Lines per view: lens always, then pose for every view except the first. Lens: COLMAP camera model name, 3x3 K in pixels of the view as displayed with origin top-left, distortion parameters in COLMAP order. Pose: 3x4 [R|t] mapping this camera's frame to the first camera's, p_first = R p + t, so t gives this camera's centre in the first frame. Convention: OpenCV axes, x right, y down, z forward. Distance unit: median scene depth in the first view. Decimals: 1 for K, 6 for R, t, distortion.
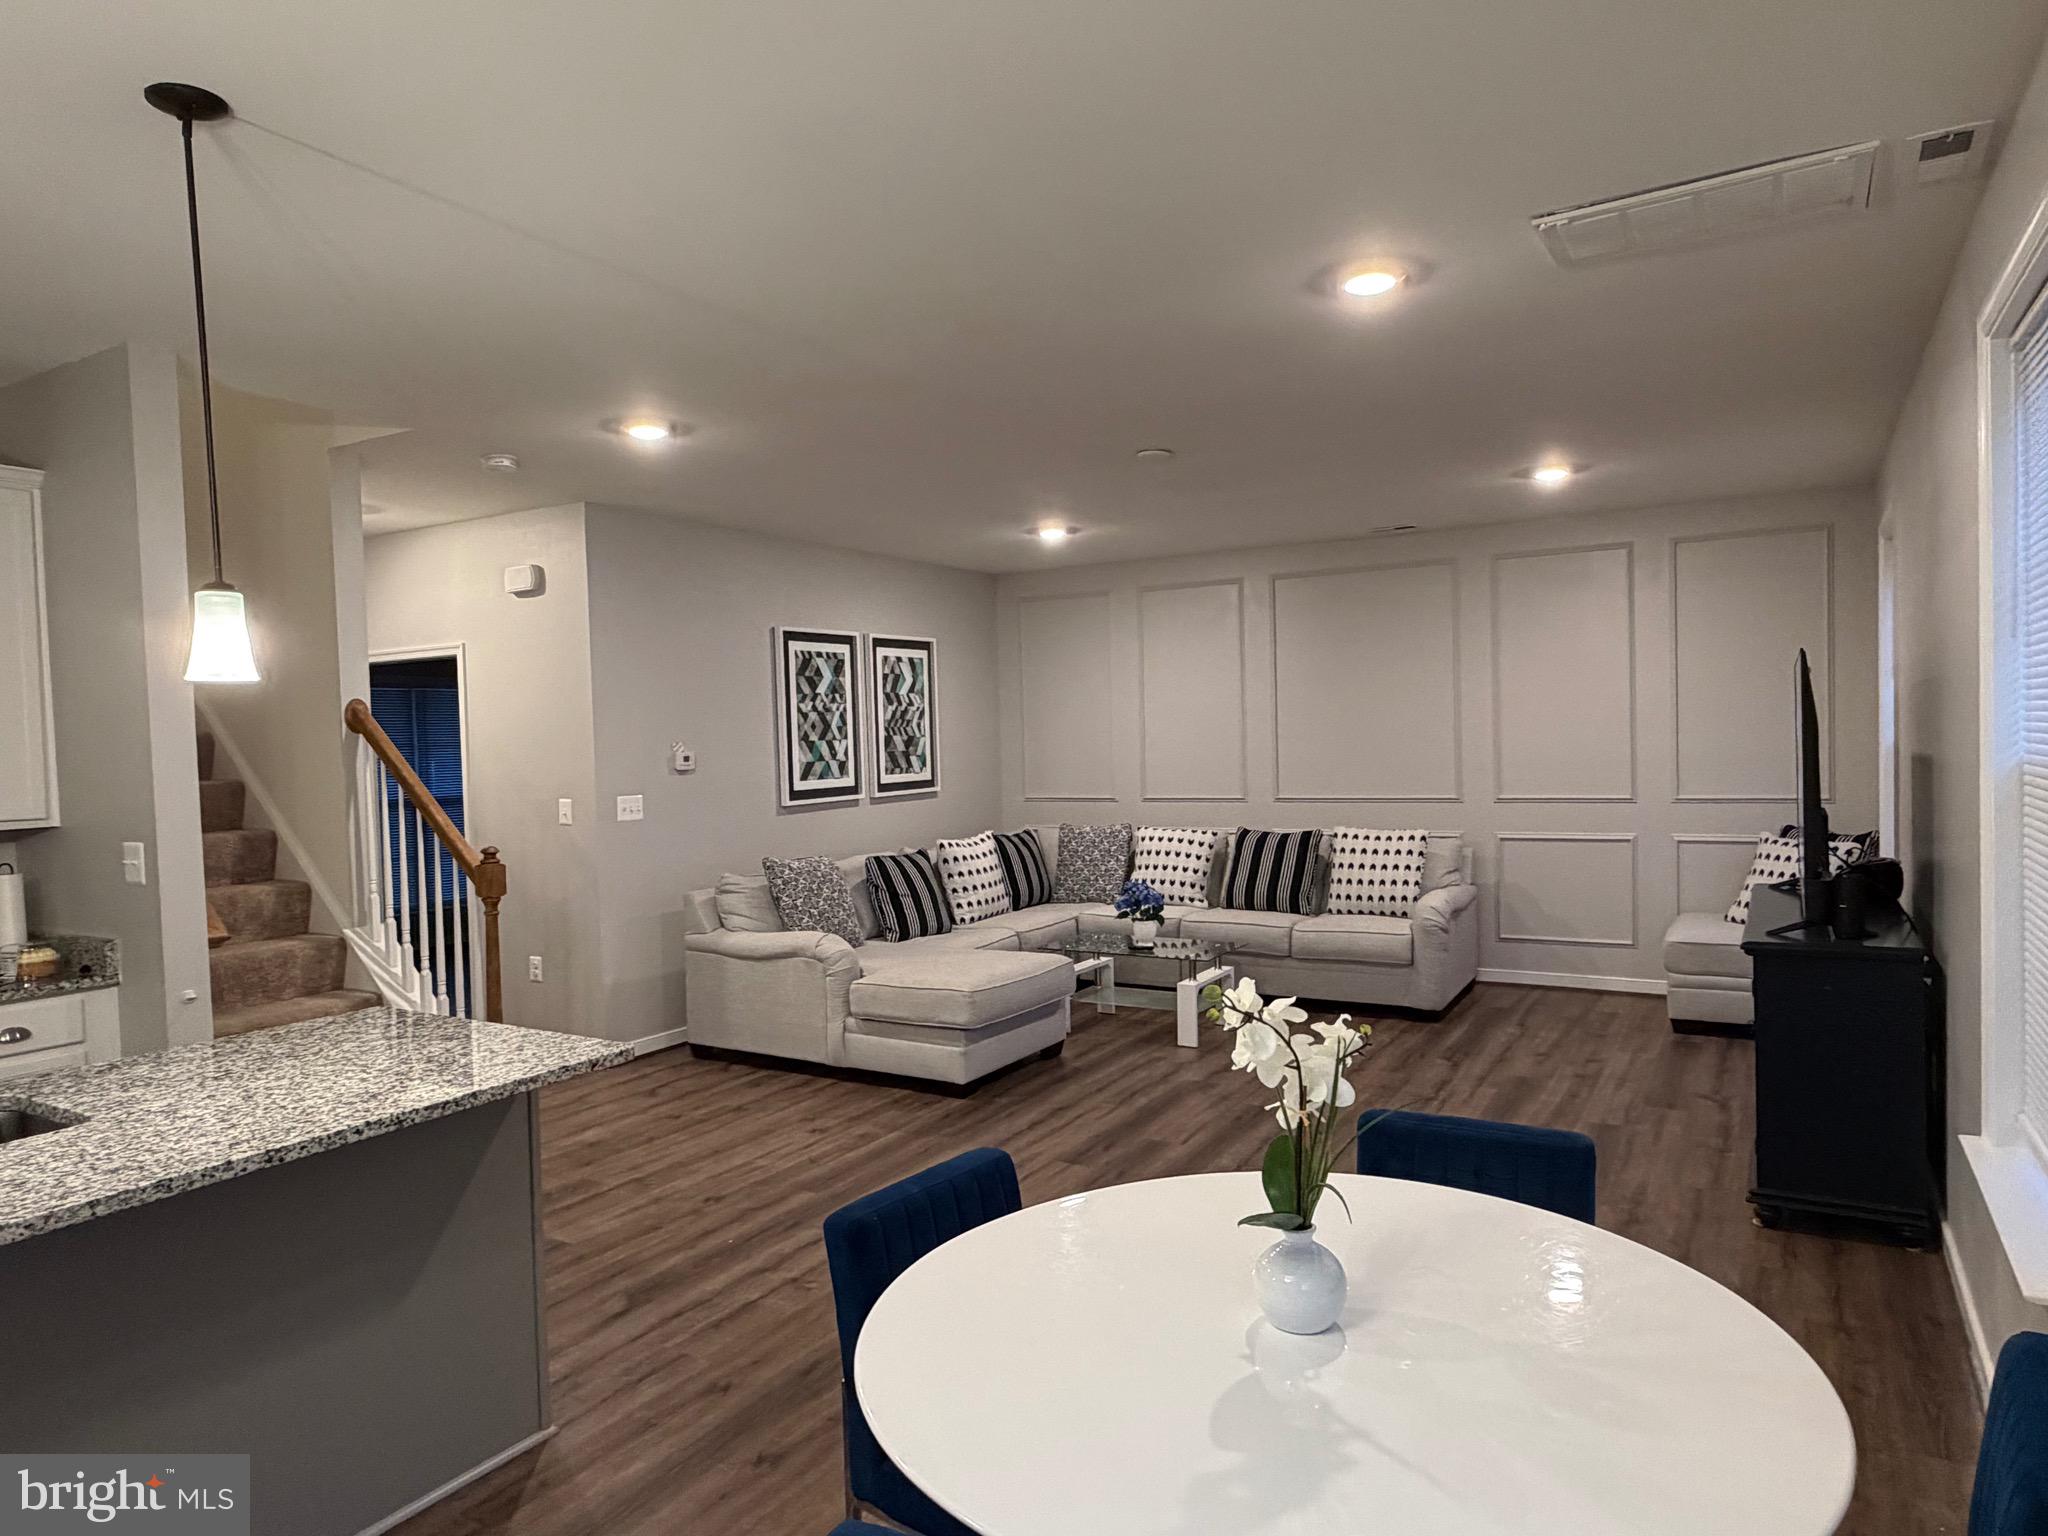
lens RADIAL K [[1269.0, 0, 1015.3], [0, 1269.0, 777.8], [0, 0, 1]] dist [-0.007290, 0.001362]
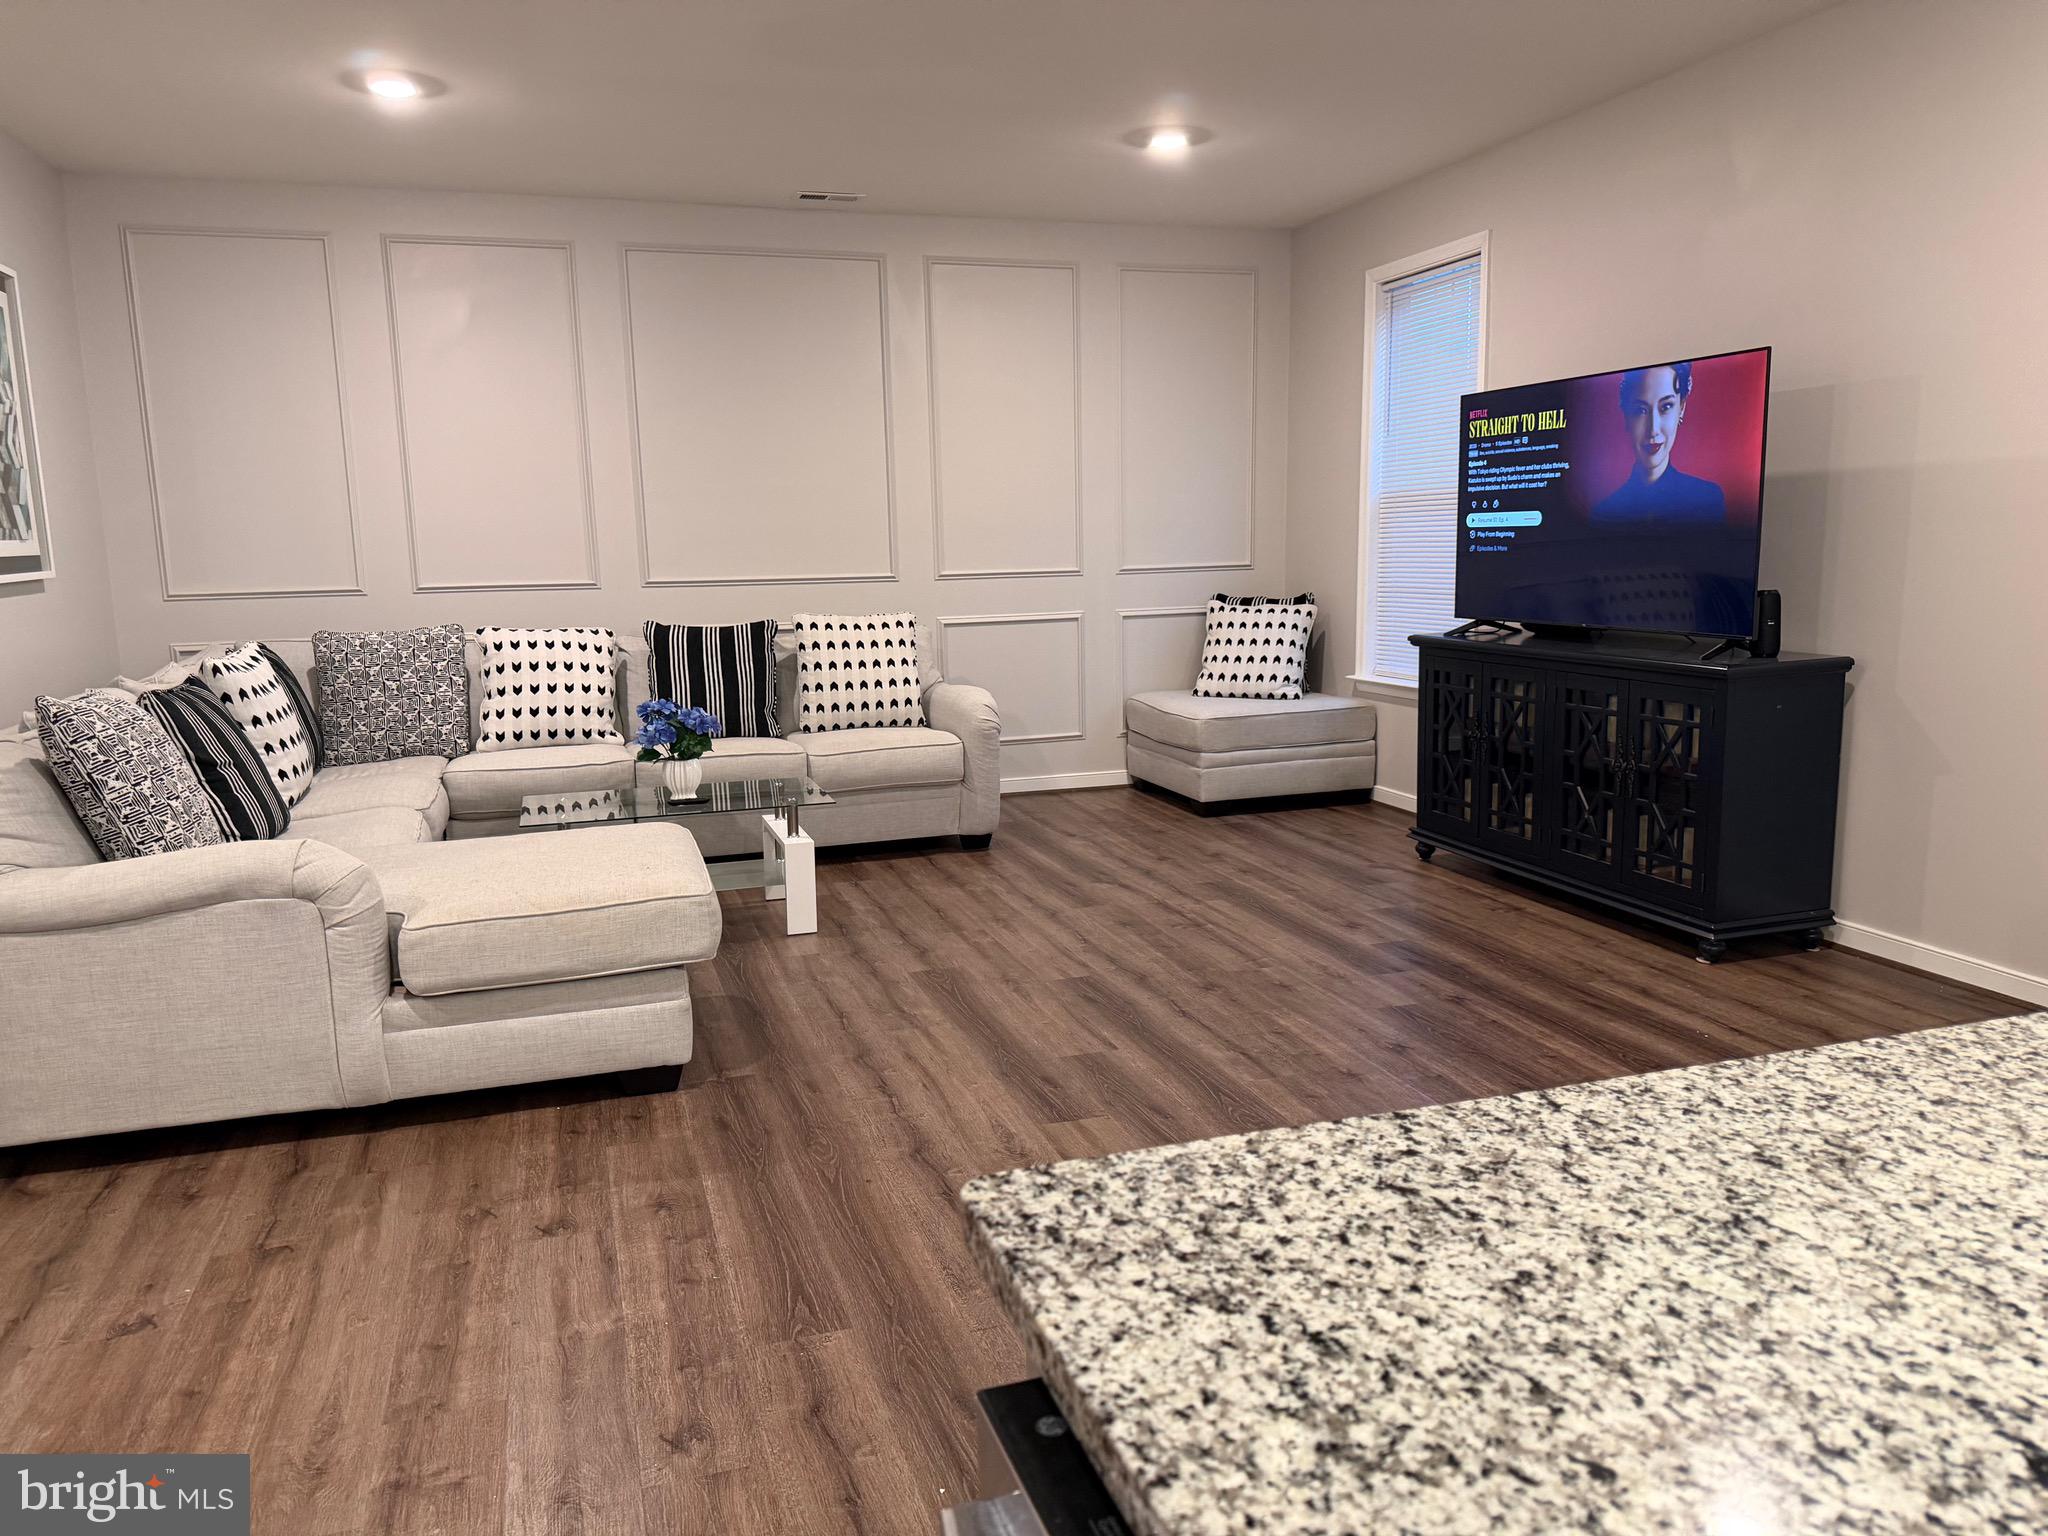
lens RADIAL K [[1449.0, 0, 1028.0], [0, 1449.0, 779.2], [0, 0, 1]] dist [0.050448, -0.061743]
pose [[0.651893, -0.114115, 0.749675, -0.328195], [0.029082, 0.991647, 0.125660, 0.035725], [-0.757753, -0.060115, 0.649767, 0.392828]]
